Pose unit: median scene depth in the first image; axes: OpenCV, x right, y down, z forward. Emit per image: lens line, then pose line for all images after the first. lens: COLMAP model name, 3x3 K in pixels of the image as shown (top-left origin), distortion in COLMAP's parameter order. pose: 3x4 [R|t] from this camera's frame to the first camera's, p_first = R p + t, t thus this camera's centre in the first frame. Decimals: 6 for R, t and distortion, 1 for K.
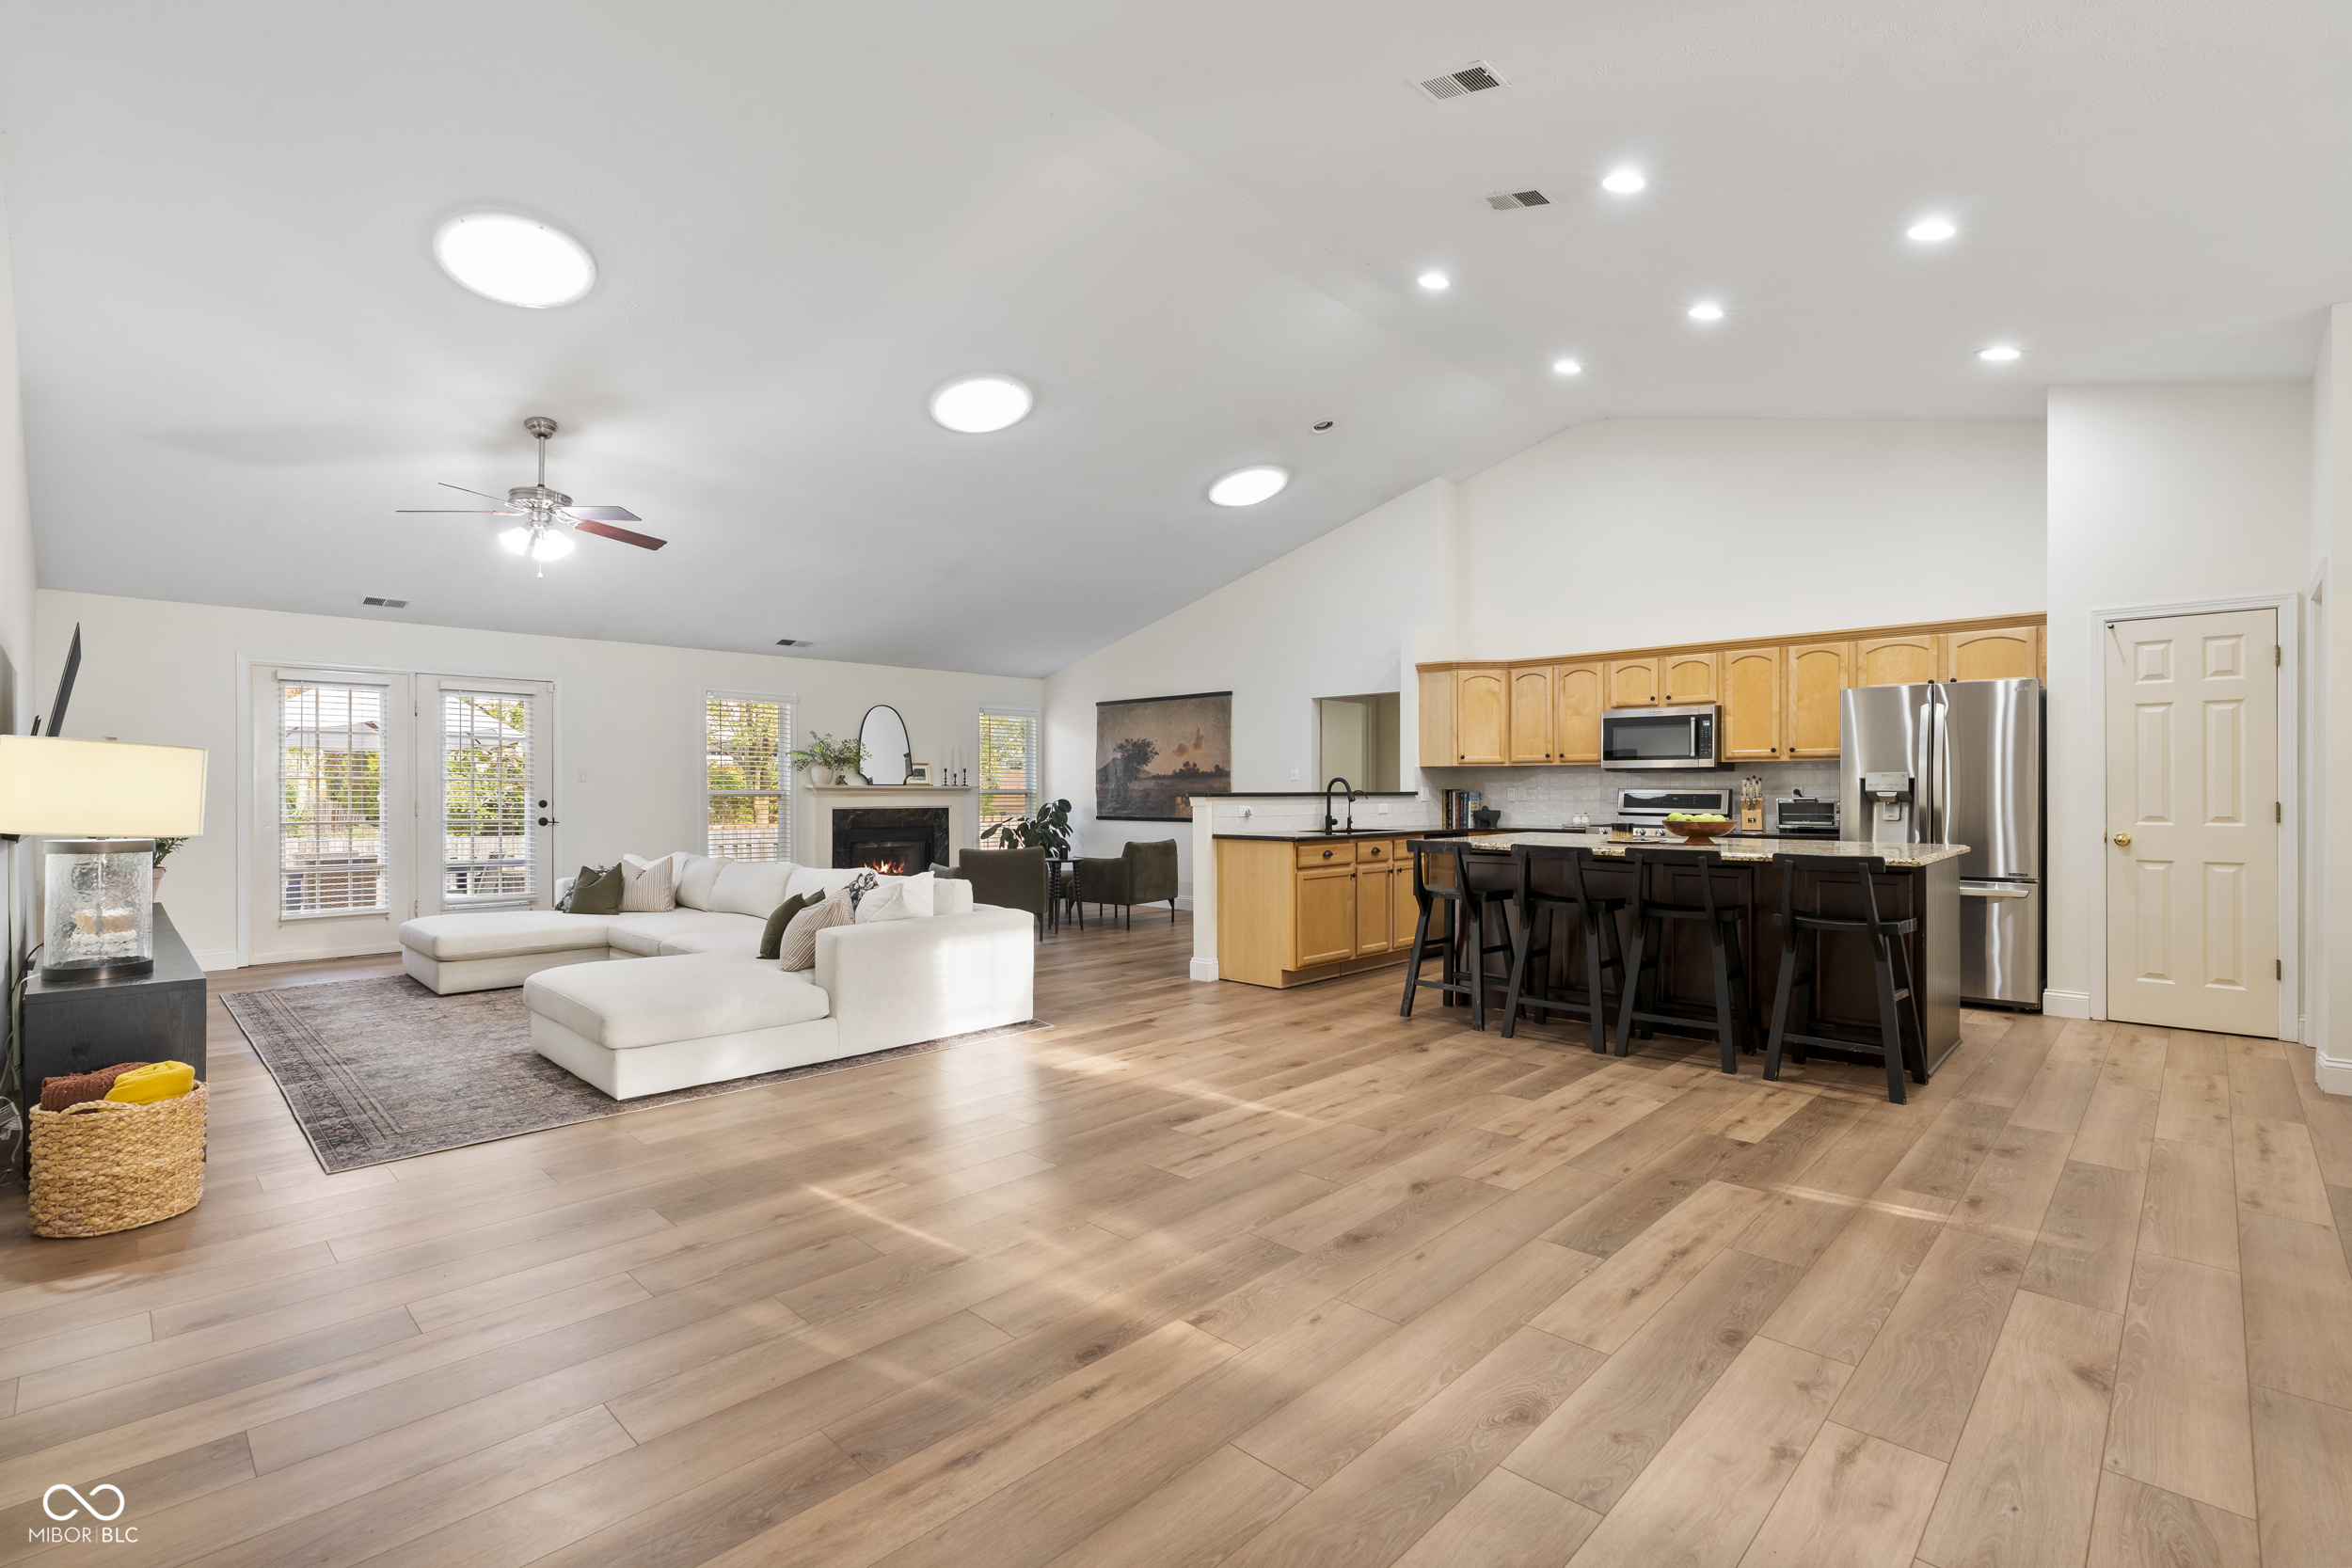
lens RADIAL K [[1073.0, 0, 1173.7], [0, 1073.0, 790.5], [0, 0, 1]] dist [-0.004505, 0.002034]
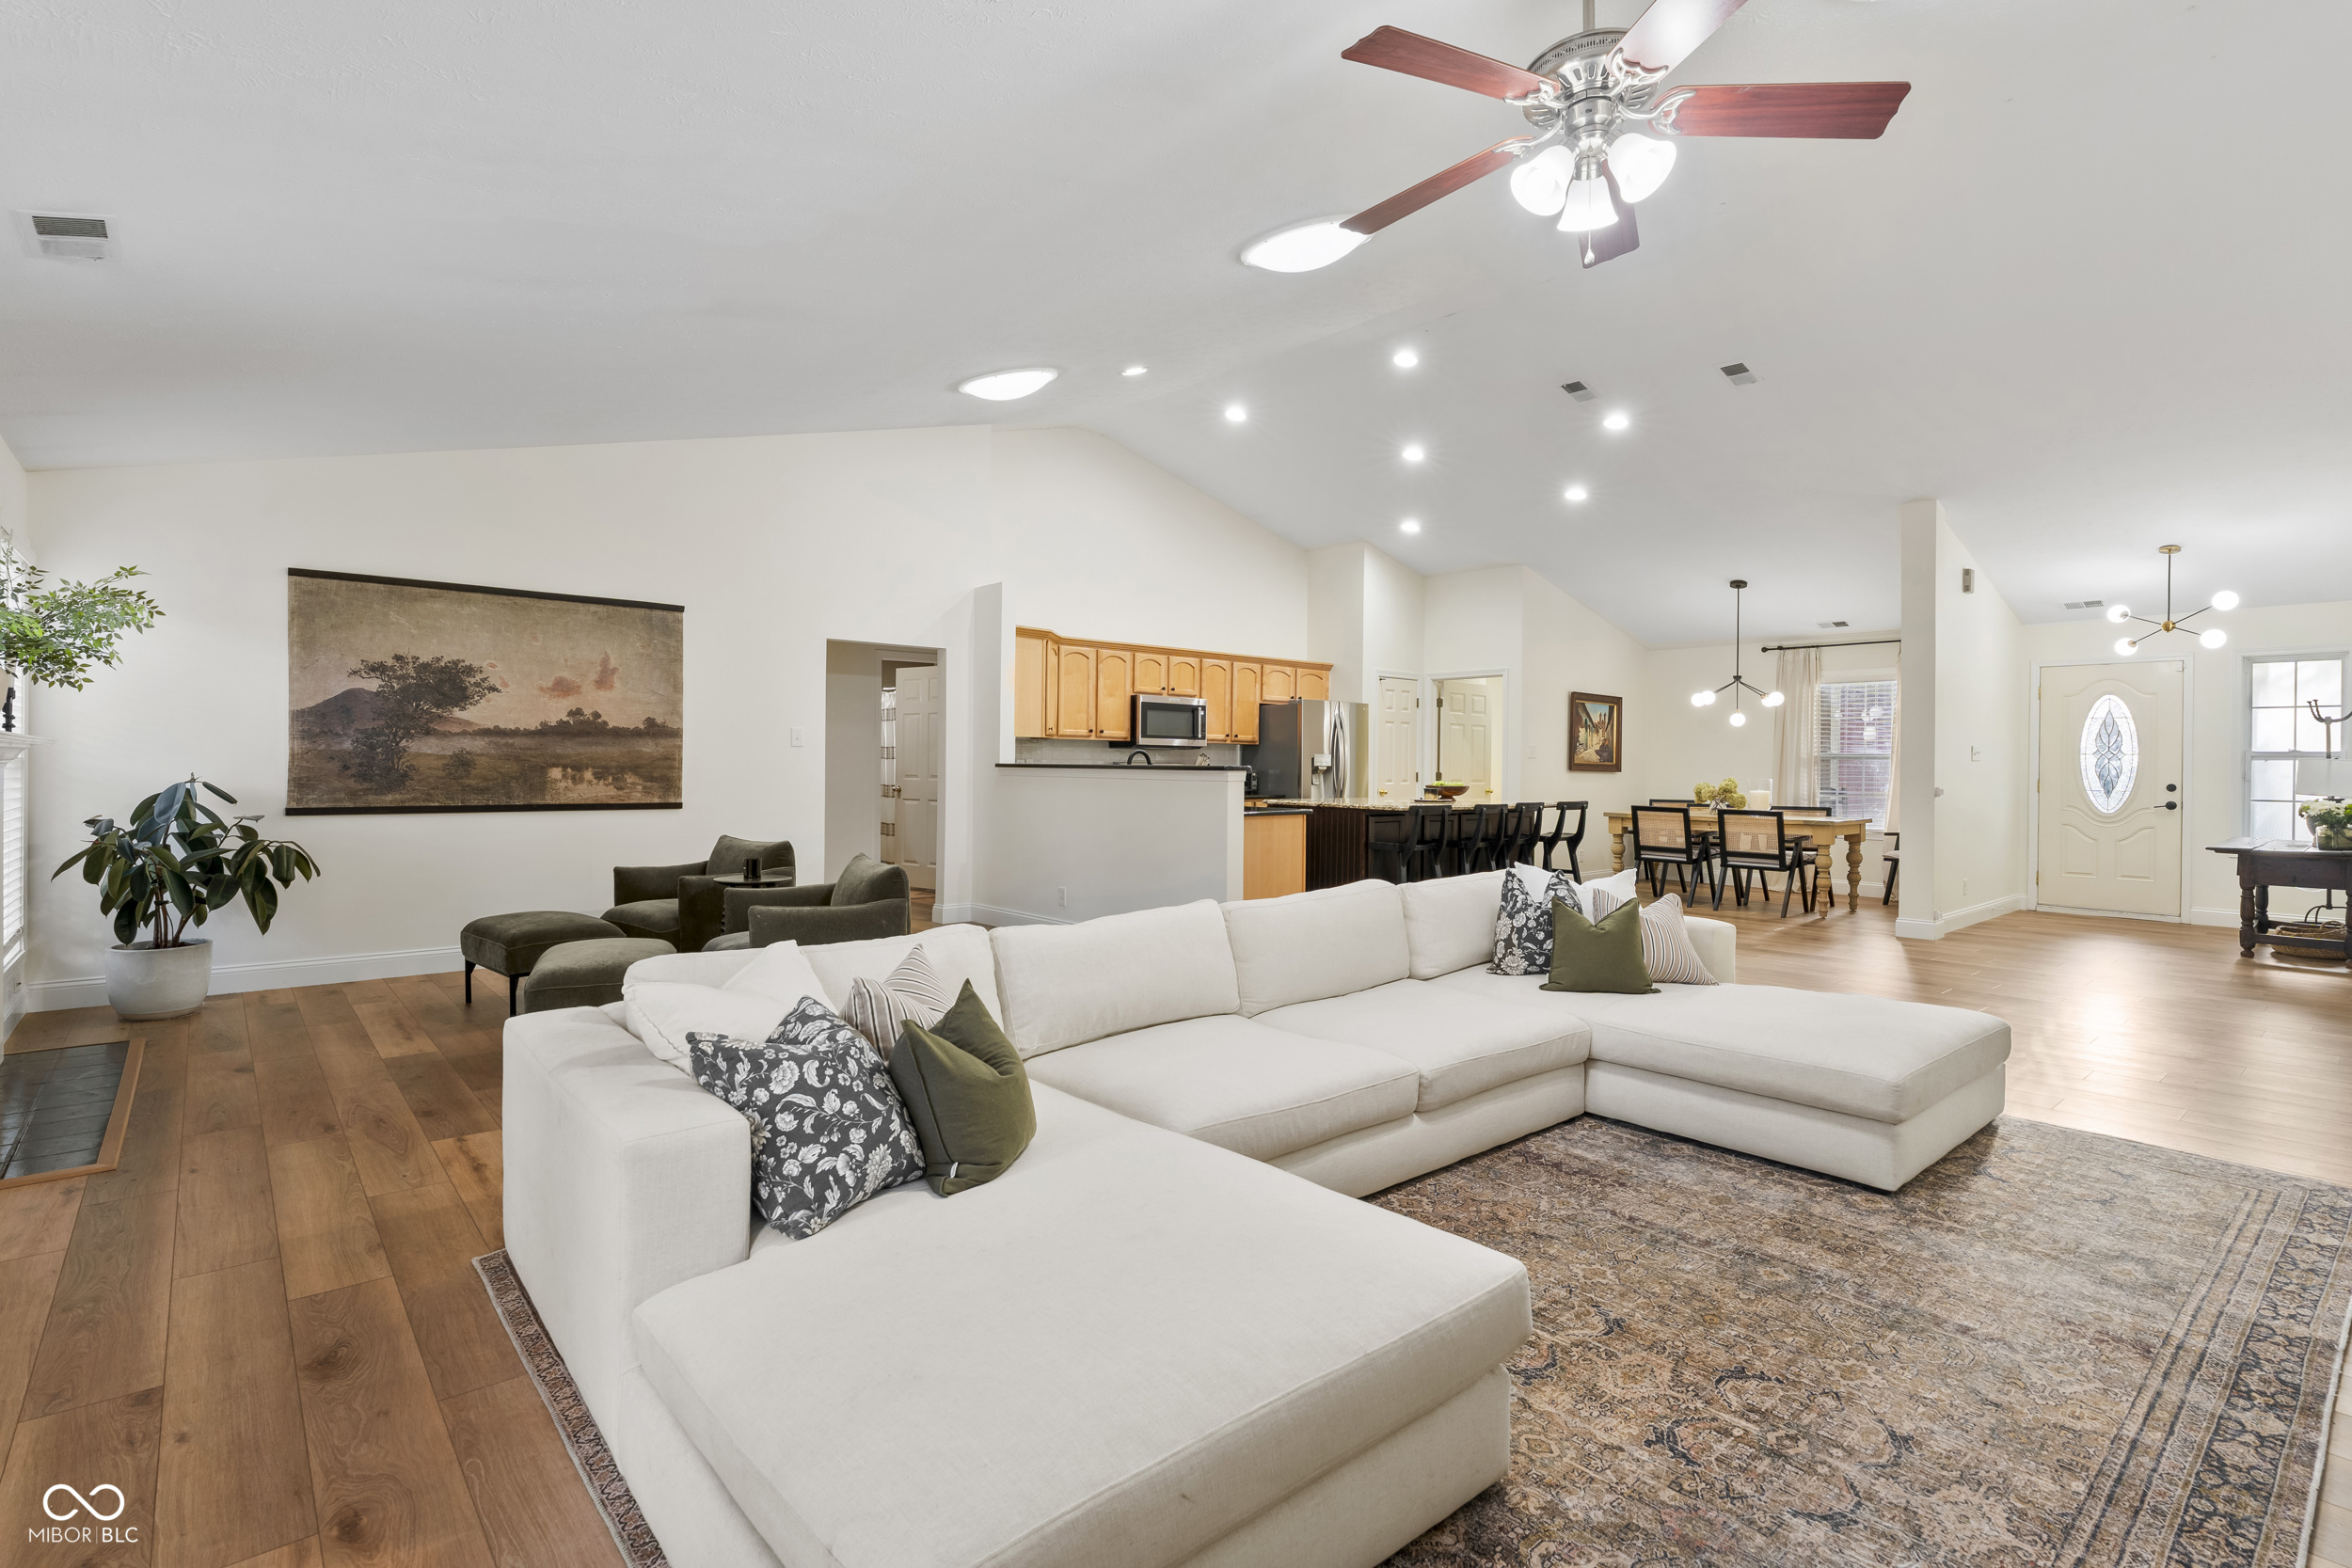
lens RADIAL K [[1108.5, 0, 1174.9], [0, 1108.5, 773.8], [0, 0, 1]] dist [-0.002839, -0.000234]
pose [[0.083057, -0.007151, 0.996519, -0.570806], [-0.011354, 0.999903, 0.008122, 0.000485], [-0.996480, -0.011989, 0.082968, 0.621208]]
